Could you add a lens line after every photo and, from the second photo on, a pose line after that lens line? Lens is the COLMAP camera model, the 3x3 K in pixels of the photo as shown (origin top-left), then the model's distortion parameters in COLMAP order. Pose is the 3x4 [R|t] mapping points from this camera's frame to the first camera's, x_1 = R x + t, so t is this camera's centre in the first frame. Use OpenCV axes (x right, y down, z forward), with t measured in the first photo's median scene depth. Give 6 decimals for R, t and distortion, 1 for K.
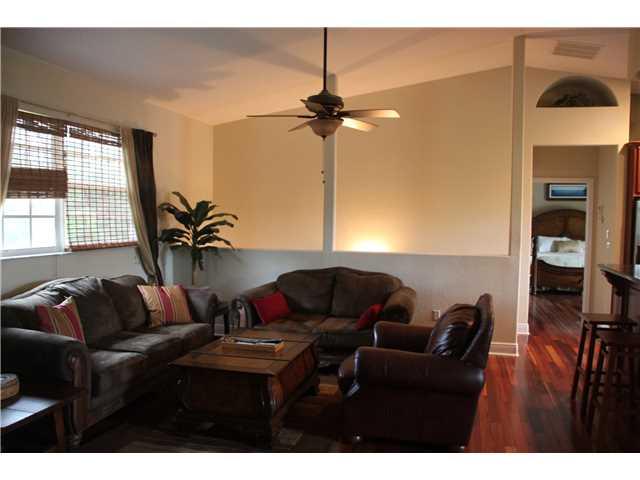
lens RADIAL K [[548.8, 0, 320.0], [0, 548.8, 240.0], [0, 0, 1]] dist [-0.104898, 0.008883]
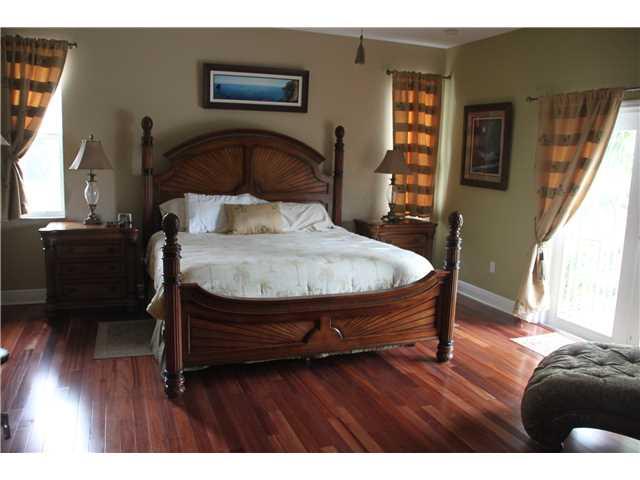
lens RADIAL K [[548.8, 0, 320.0], [0, 548.8, 240.0], [0, 0, 1]] dist [-0.104898, 0.008883]
pose [[0.820647, -0.075740, 0.566394, 0.301060], [0.005237, 0.992132, 0.125083, -0.028296], [-0.571411, -0.099682, 0.814587, 0.720461]]
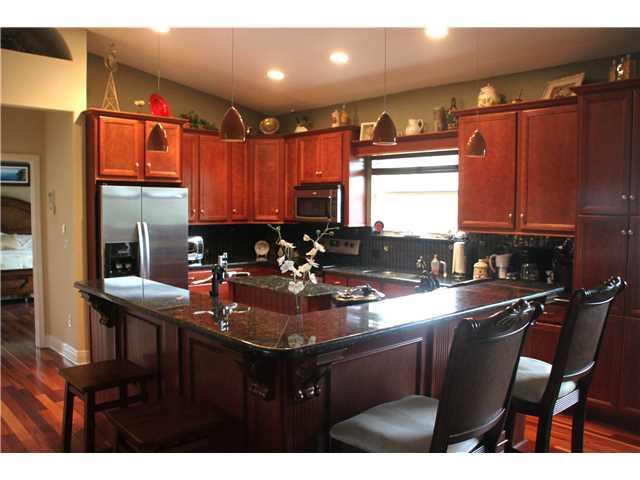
lens RADIAL K [[548.8, 0, 320.0], [0, 548.8, 240.0], [0, 0, 1]] dist [-0.104898, 0.008883]
pose [[0.547050, -0.062930, 0.834731, 0.070680], [0.041218, 0.997986, 0.048225, -0.012213], [-0.836085, 0.008024, 0.548542, 0.191196]]
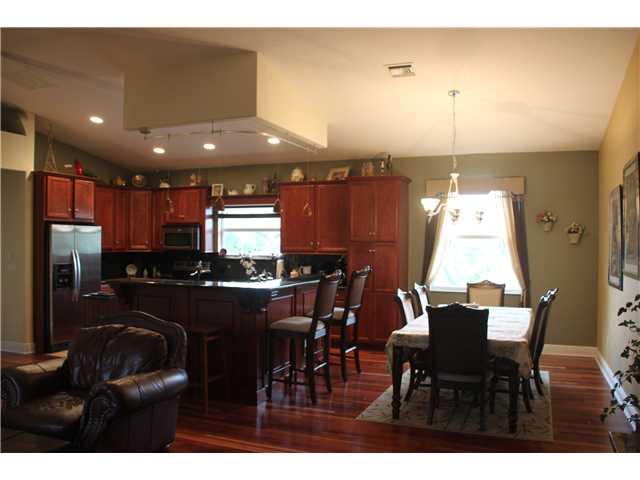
lens RADIAL K [[548.8, 0, 320.0], [0, 548.8, 240.0], [0, 0, 1]] dist [-0.104898, 0.008883]
pose [[0.139104, -0.013122, 0.990191, -0.285199], [0.045696, 0.998932, 0.006818, -0.014474], [-0.989223, 0.044300, 0.139556, 0.179733]]
